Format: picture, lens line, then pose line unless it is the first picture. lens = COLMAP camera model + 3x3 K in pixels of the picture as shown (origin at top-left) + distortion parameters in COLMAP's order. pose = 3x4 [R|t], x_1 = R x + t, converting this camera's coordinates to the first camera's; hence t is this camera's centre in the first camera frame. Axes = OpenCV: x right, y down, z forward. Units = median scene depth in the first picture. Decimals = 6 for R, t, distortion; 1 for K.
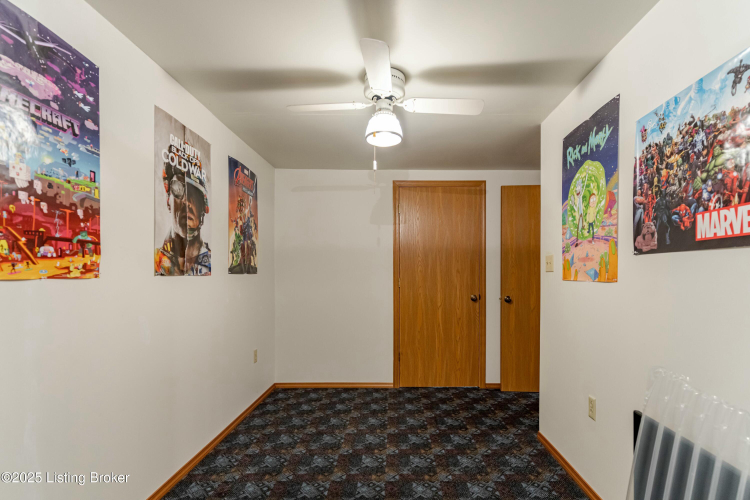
lens RADIAL K [[366.8, 0, 374.5], [0, 366.8, 262.9], [0, 0, 1]] dist [-0.001250, -0.000141]
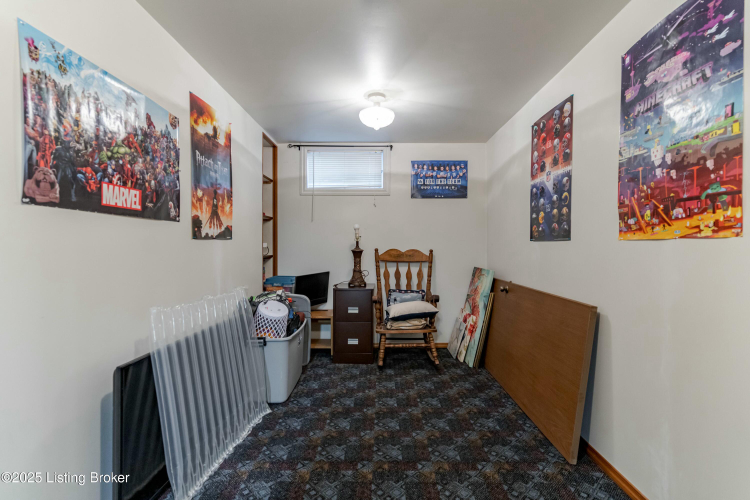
lens RADIAL K [[366.8, 0, 374.5], [0, 366.8, 262.9], [0, 0, 1]] dist [-0.001250, -0.000141]
pose [[-0.999317, 0.000449, -0.036954, 0.044810], [-0.000110, 0.999886, 0.015125, 0.095627], [0.036957, 0.015118, -0.999203, 1.968939]]
